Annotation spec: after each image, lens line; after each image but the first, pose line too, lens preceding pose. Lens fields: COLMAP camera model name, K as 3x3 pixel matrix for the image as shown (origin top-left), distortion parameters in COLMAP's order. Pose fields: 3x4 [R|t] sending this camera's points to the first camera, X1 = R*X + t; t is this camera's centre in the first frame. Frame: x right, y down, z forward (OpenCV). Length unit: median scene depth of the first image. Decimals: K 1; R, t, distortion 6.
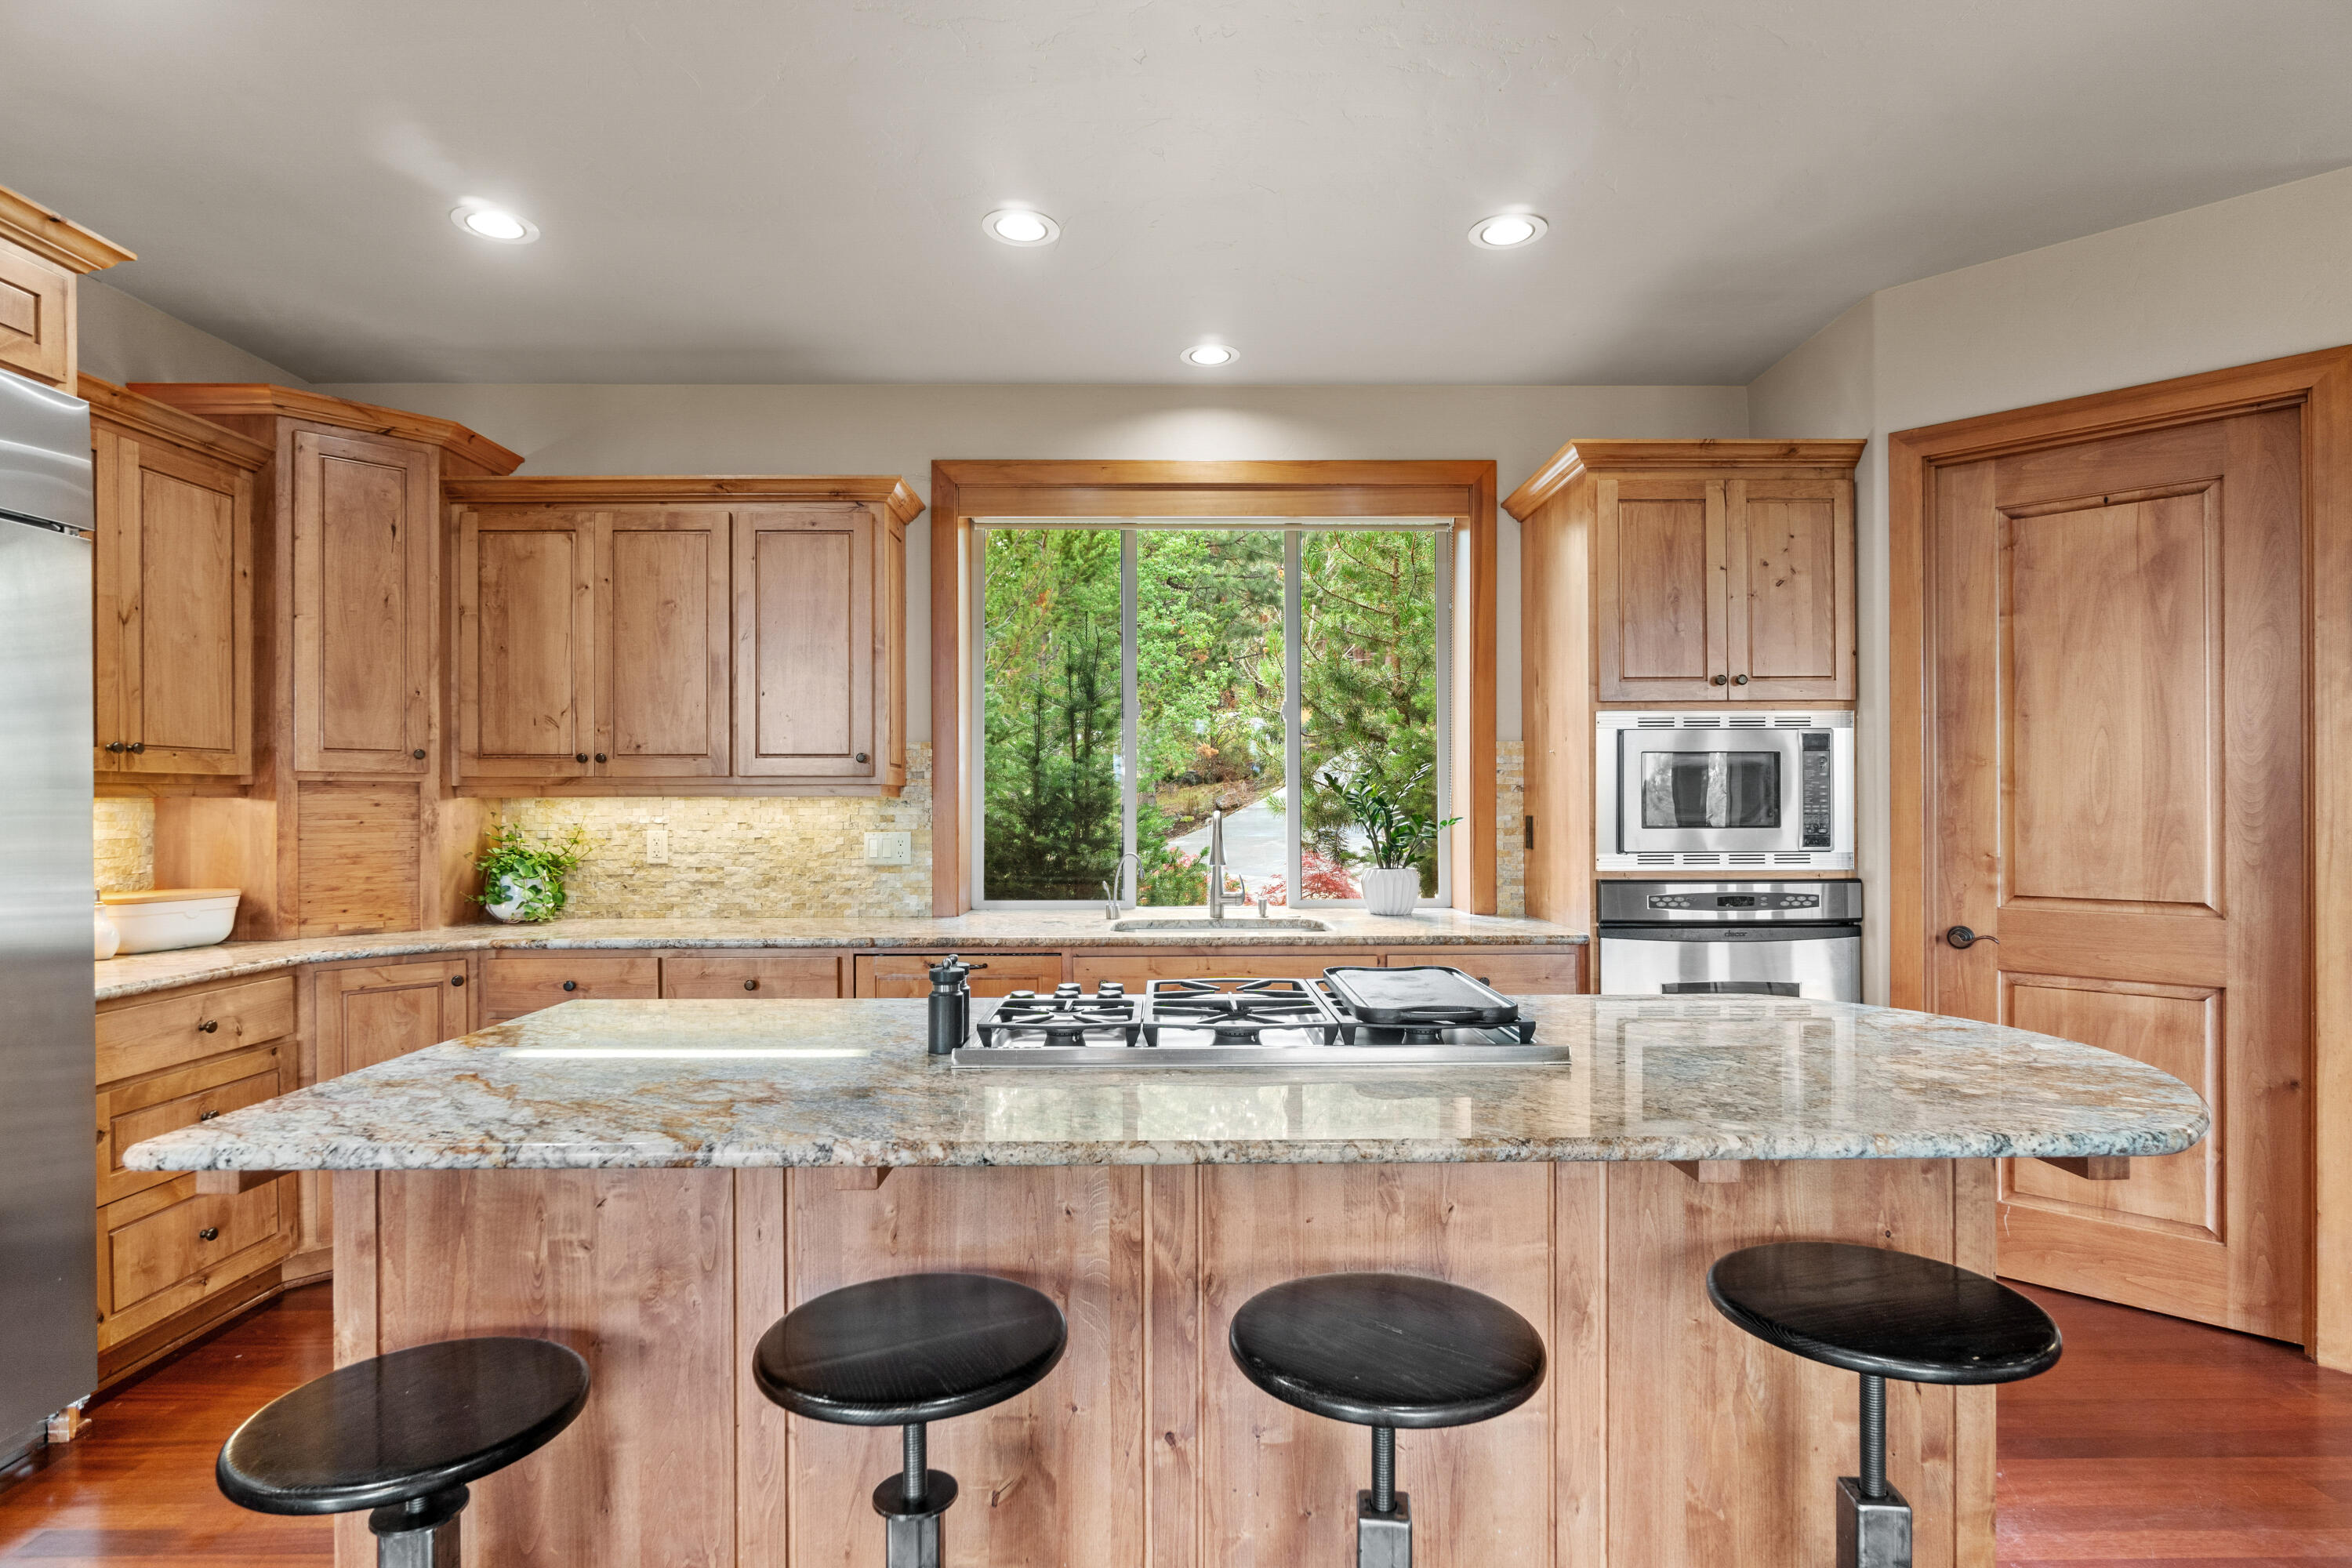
lens RADIAL K [[1190.1, 0, 1175.0], [0, 1190.1, 801.9], [0, 0, 1]] dist [-0.007281, 0.000918]
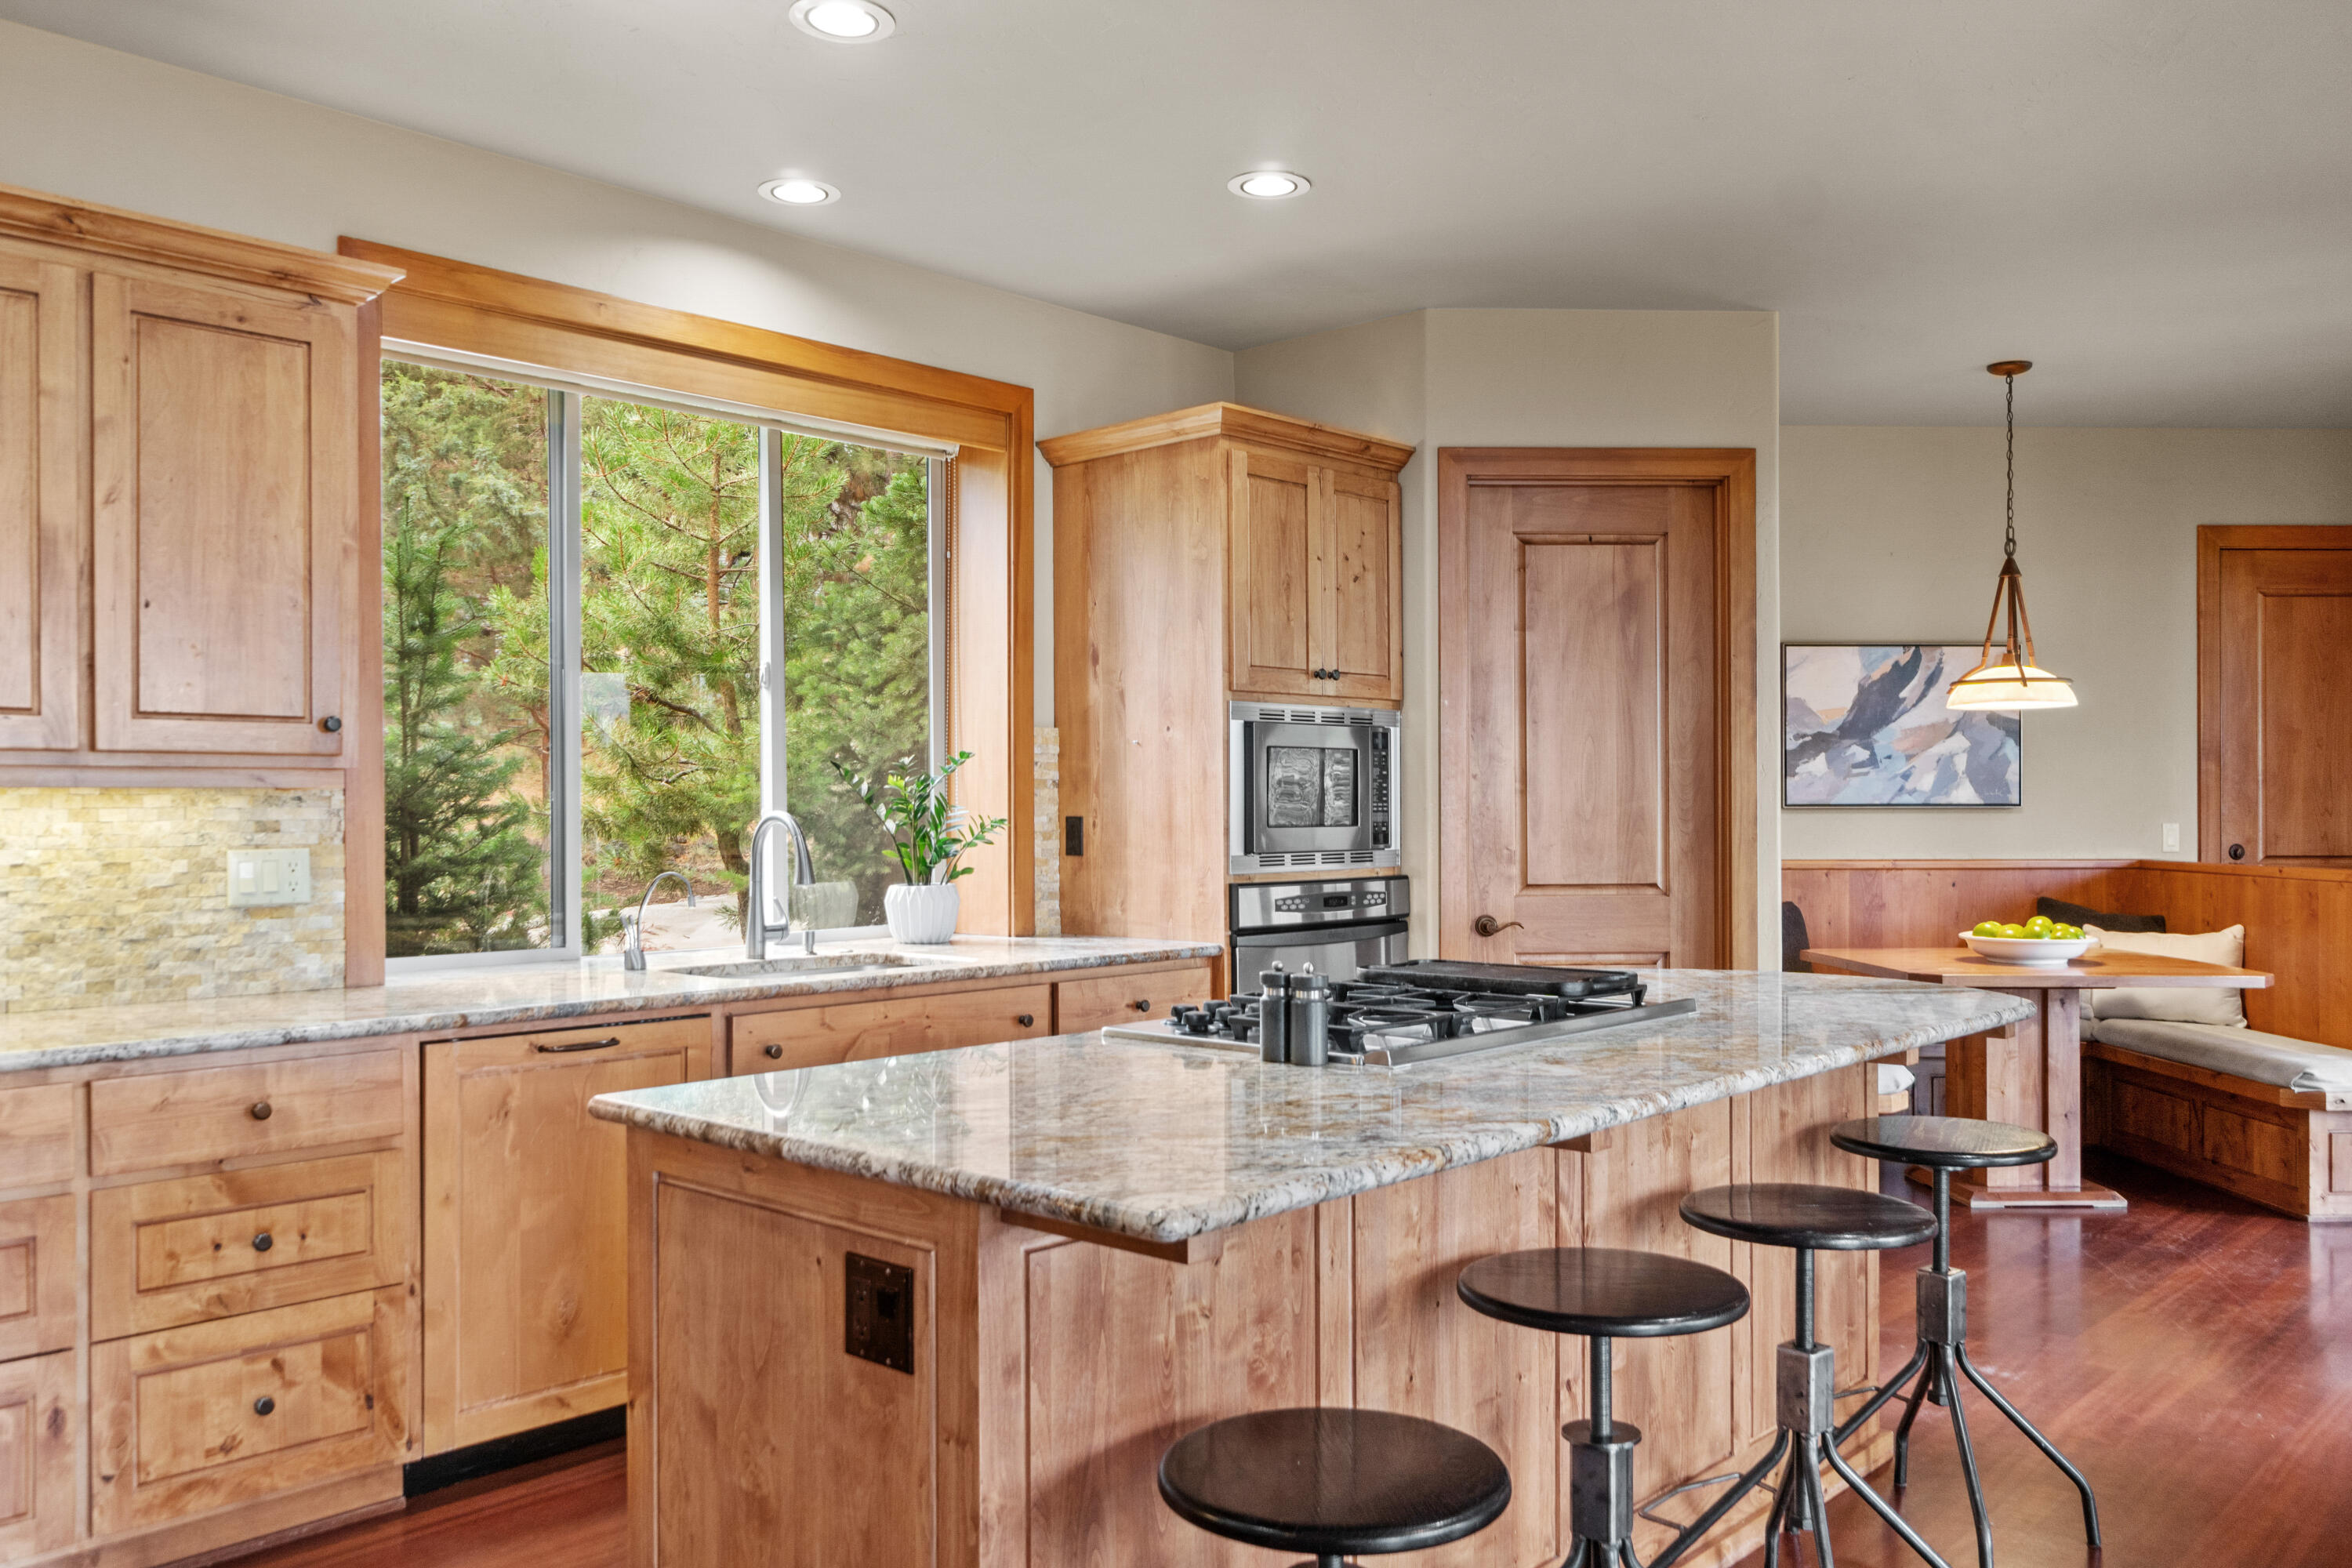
lens RADIAL K [[1826.6, 0, 1189.4], [0, 1826.6, 805.6], [0, 0, 1]] dist [0.003633, 0.002690]
pose [[0.687476, -0.000334, 0.726207, -0.687363], [0.001176, 0.999999, -0.000653, 0.005509], [-0.726206, 0.001303, 0.687476, 0.052428]]
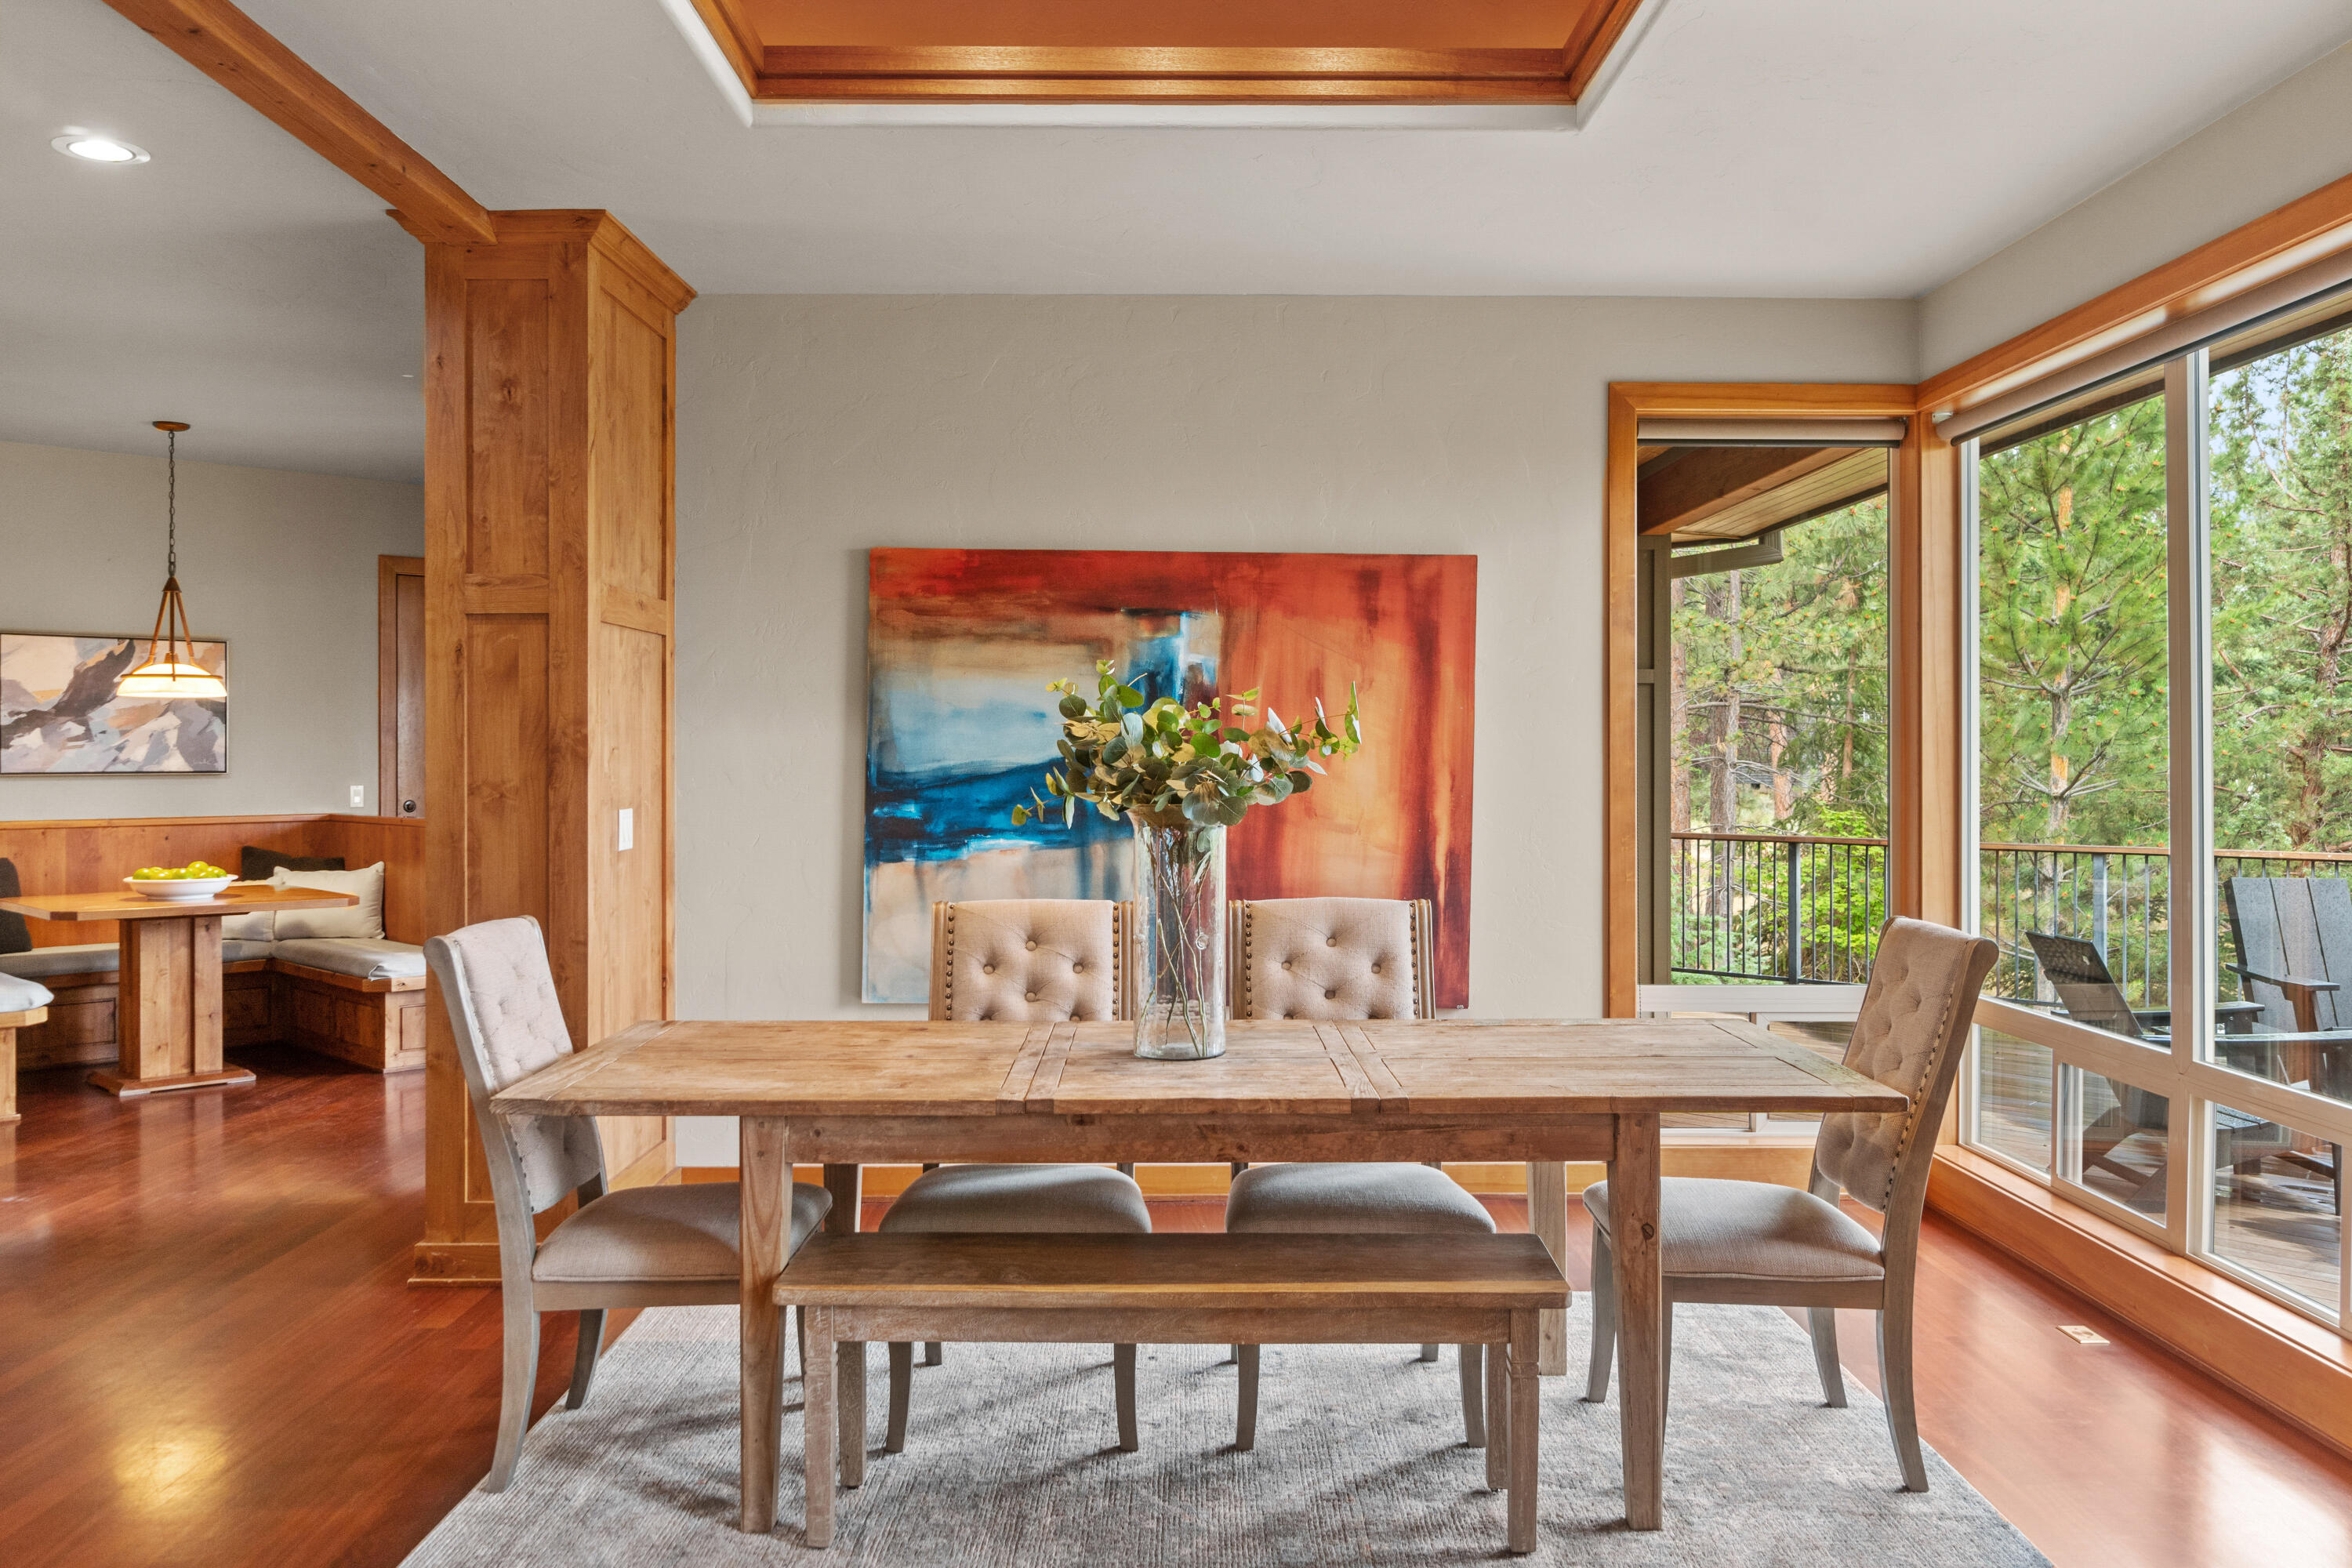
lens RADIAL K [[1801.2, 0, 1183.6], [0, 1801.2, 757.5], [0, 0, 1]] dist [-0.004443, 0.004734]
pose [[-0.000035, 0.001479, 0.999999, -1.045328], [0.001629, 0.999998, -0.001479, -0.009730], [-0.999999, 0.001629, -0.000038, -0.537849]]
